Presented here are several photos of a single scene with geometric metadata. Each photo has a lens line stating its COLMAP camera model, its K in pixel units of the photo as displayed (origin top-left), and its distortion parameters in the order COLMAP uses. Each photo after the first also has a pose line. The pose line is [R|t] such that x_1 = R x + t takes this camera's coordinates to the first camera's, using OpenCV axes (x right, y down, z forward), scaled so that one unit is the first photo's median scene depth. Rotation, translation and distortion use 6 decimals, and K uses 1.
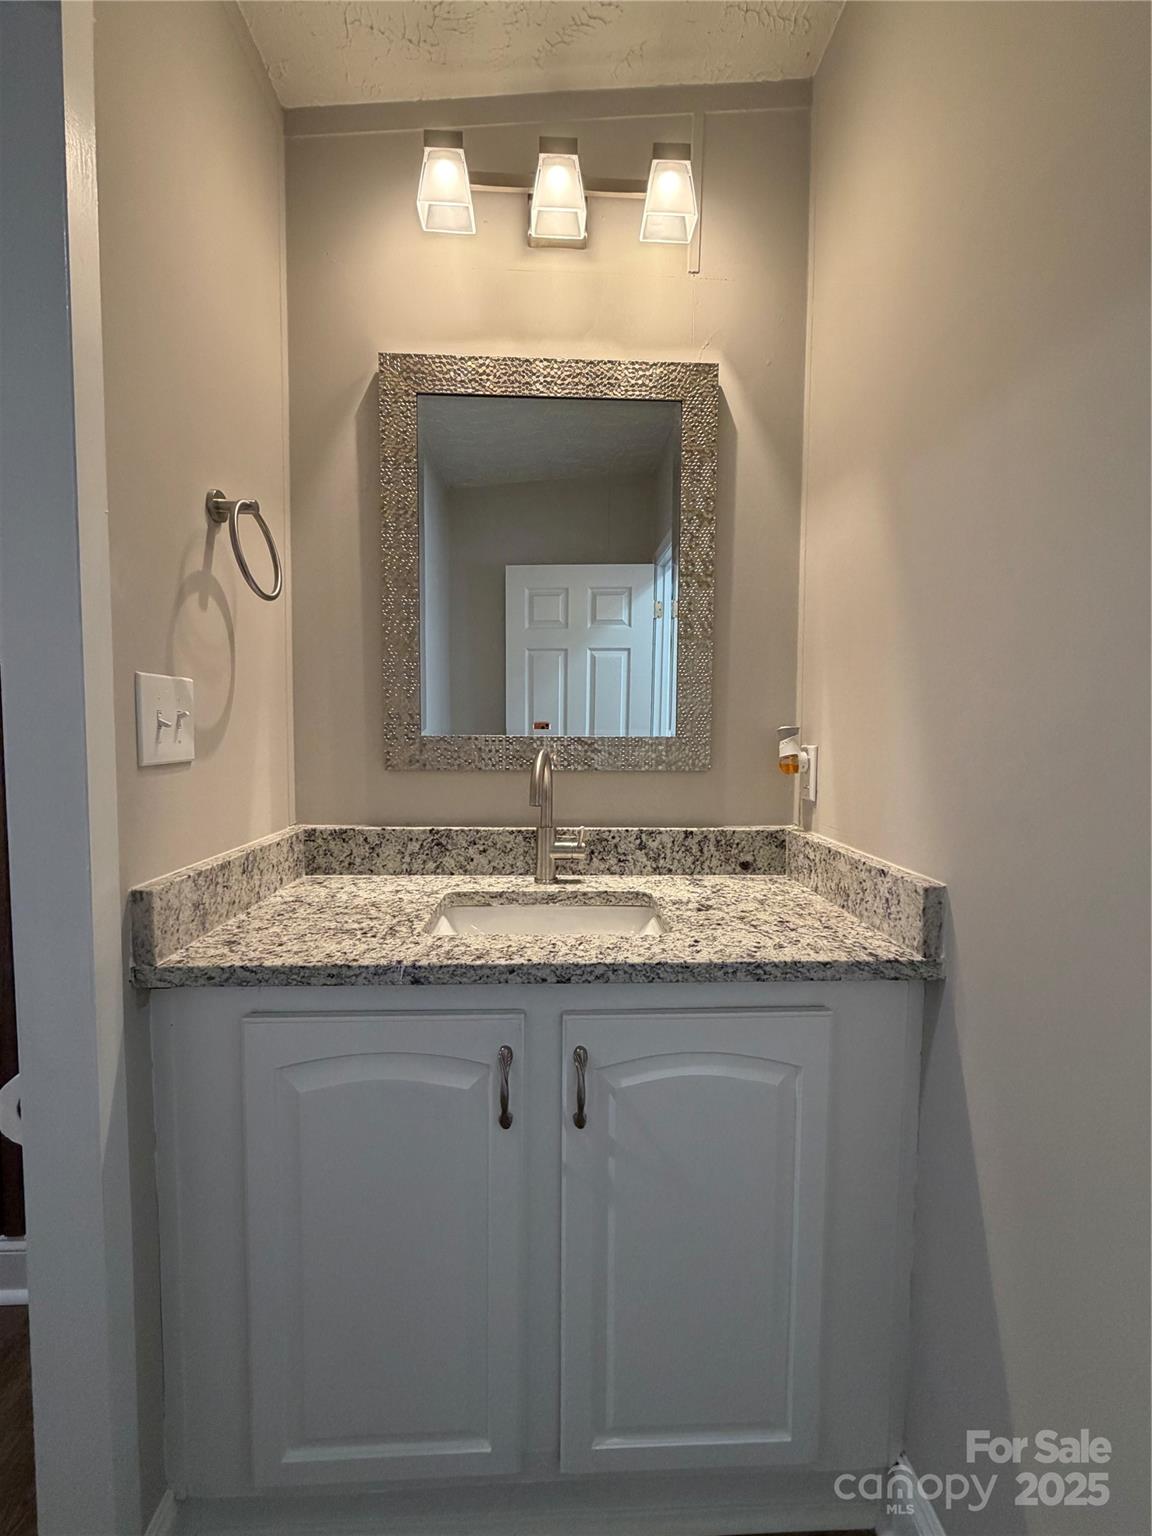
lens RADIAL K [[608.9, 0, 576.0], [0, 608.9, 768.0], [0, 0, 1]] dist [0.000361, 0.000227]
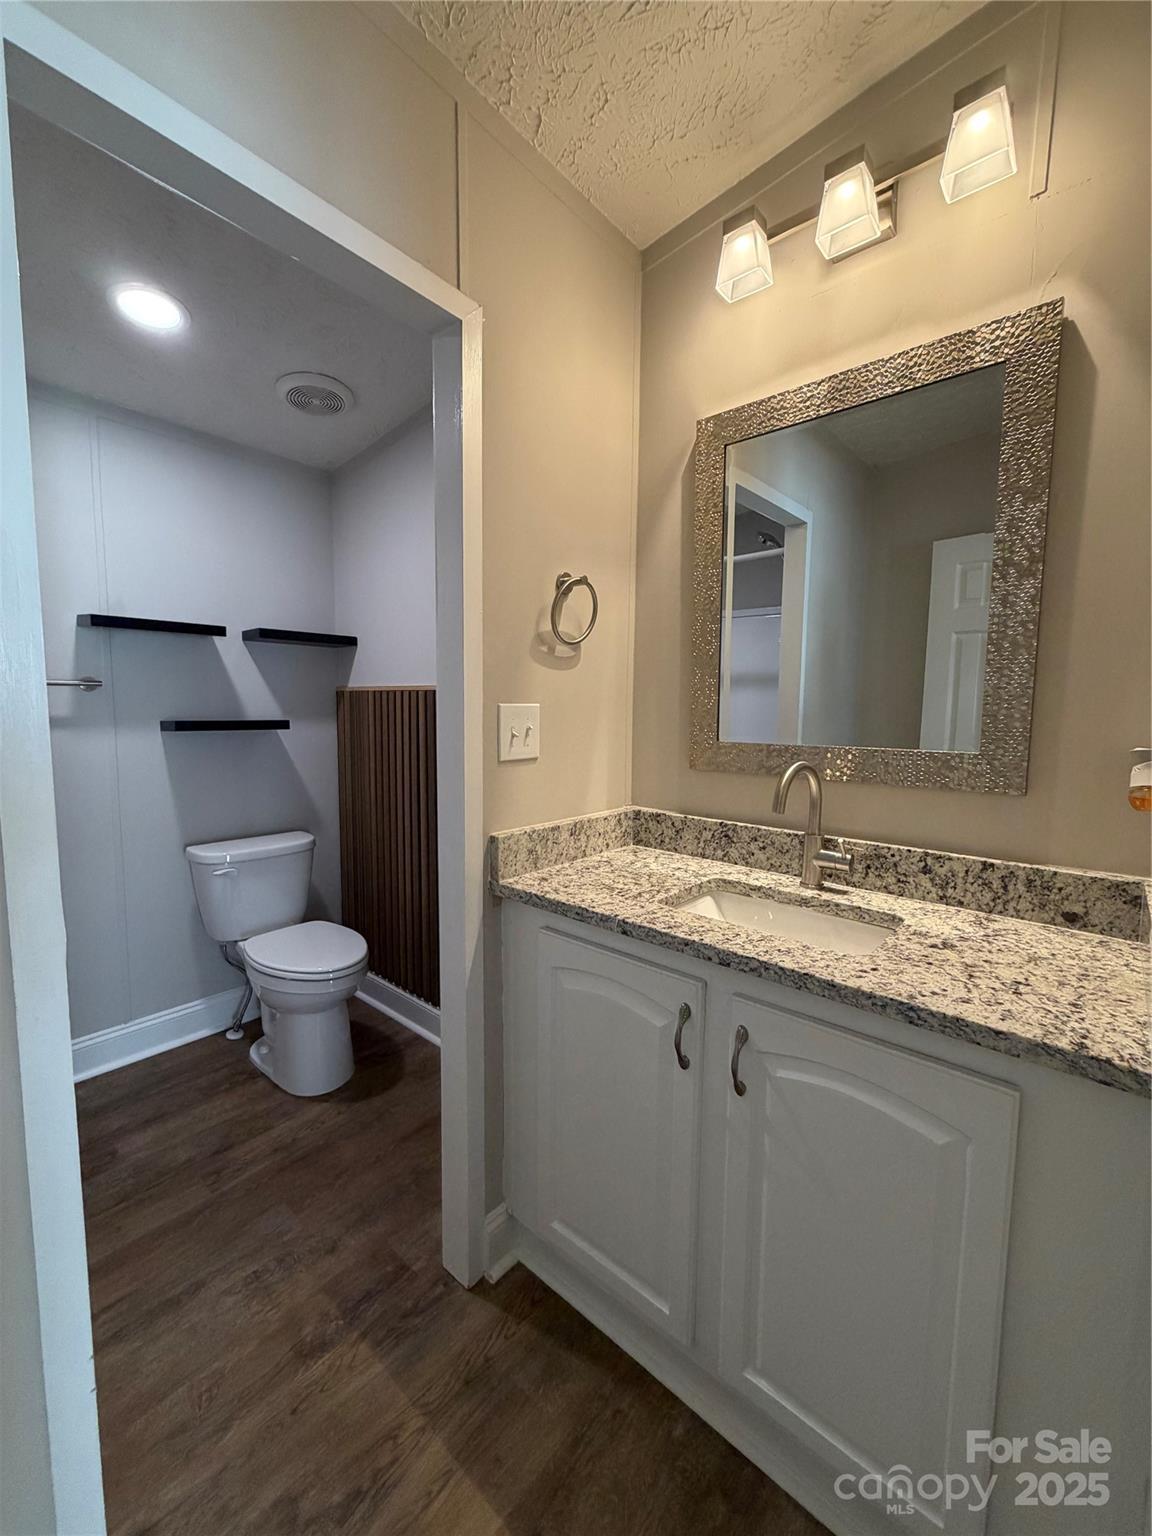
lens RADIAL K [[608.9, 0, 576.0], [0, 608.9, 768.0], [0, 0, 1]] dist [0.000361, 0.000227]
pose [[0.727317, 0.068189, -0.682906, 0.428886], [-0.046710, 0.997663, 0.049870, -0.058749], [0.684710, -0.004373, 0.728802, -0.043793]]
